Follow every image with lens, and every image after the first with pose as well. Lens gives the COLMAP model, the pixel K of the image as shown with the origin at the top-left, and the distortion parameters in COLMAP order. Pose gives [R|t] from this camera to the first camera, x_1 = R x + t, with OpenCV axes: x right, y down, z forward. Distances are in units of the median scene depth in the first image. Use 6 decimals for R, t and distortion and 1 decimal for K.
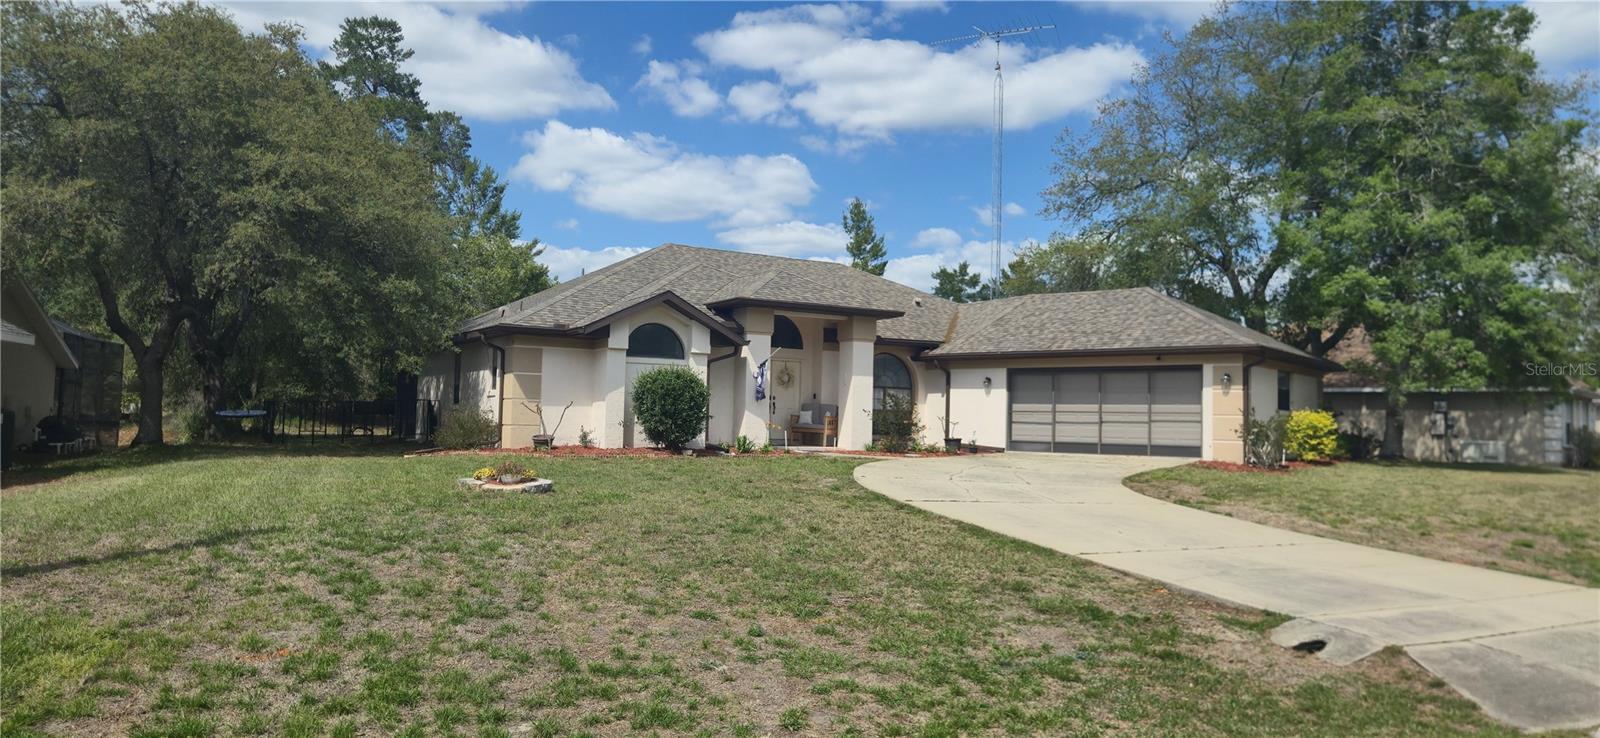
lens RADIAL K [[1089.7, 0, 805.4], [0, 1089.7, 364.2], [0, 0, 1]] dist [0.073725, -0.046801]
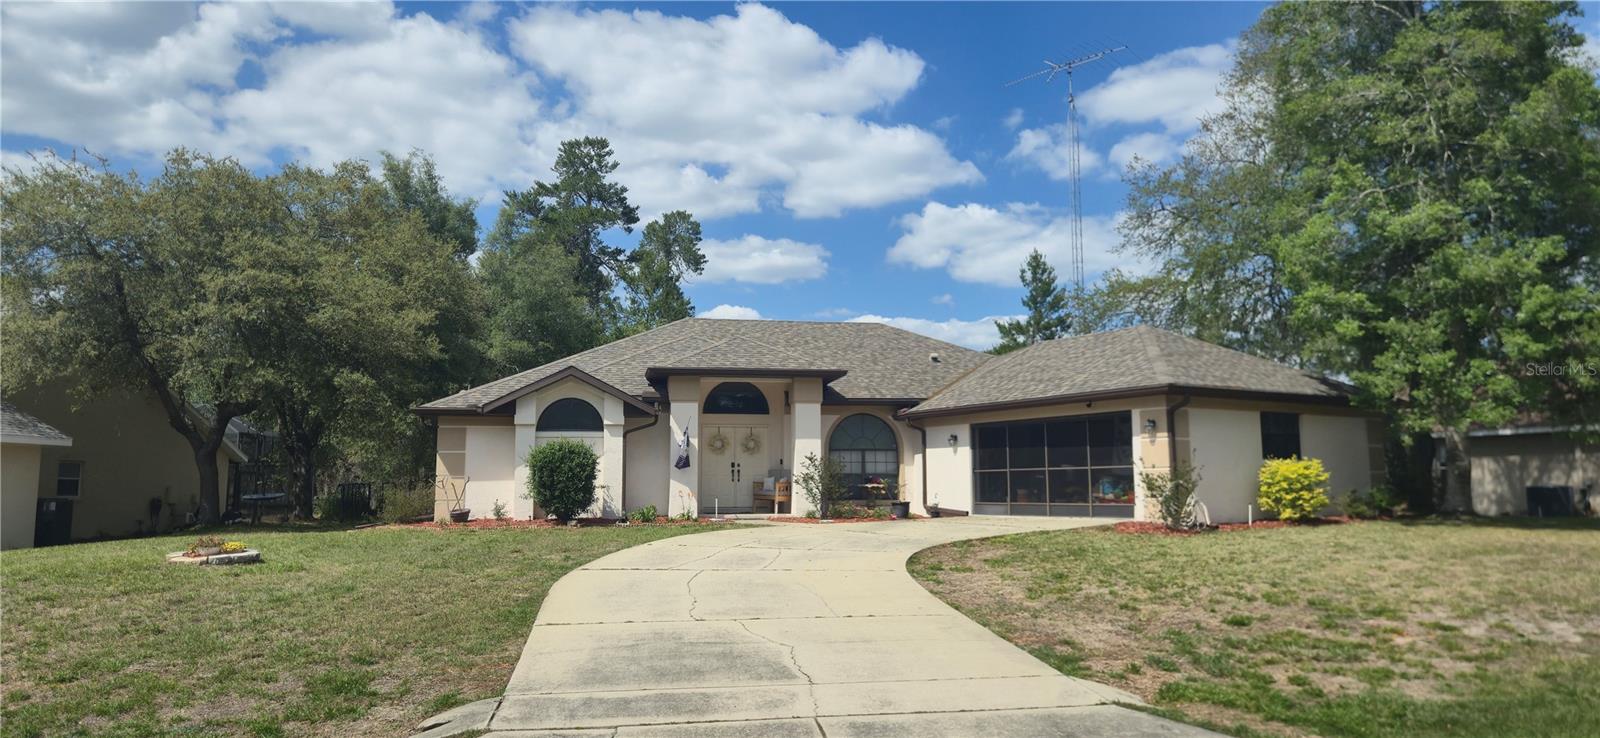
lens RADIAL K [[1089.7, 0, 807.9], [0, 1089.7, 355.1], [0, 0, 1]] dist [0.073725, -0.046801]
pose [[0.937261, -0.070059, -0.341518, 0.356986], [0.045405, 0.995787, -0.079667, 0.012566], [0.345660, 0.059162, 0.936493, 0.082929]]
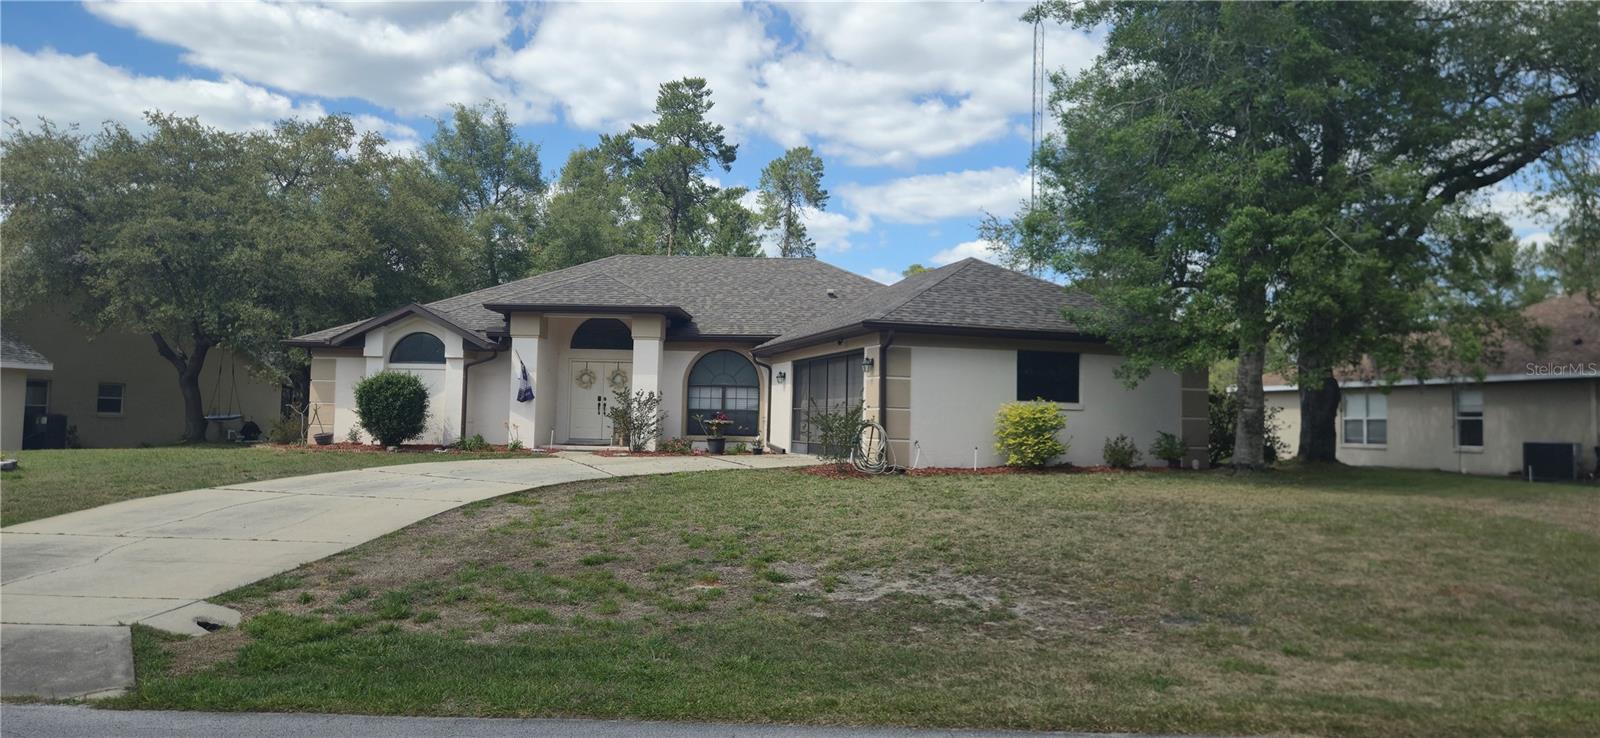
lens RADIAL K [[1089.7, 0, 810.2], [0, 1089.7, 354.3], [0, 0, 1]] dist [0.073725, -0.046801]
pose [[0.822299, -0.041344, -0.567552, 0.672425], [0.028459, 0.999097, -0.031548, 0.025697], [0.568344, 0.009790, 0.822733, 0.256738]]
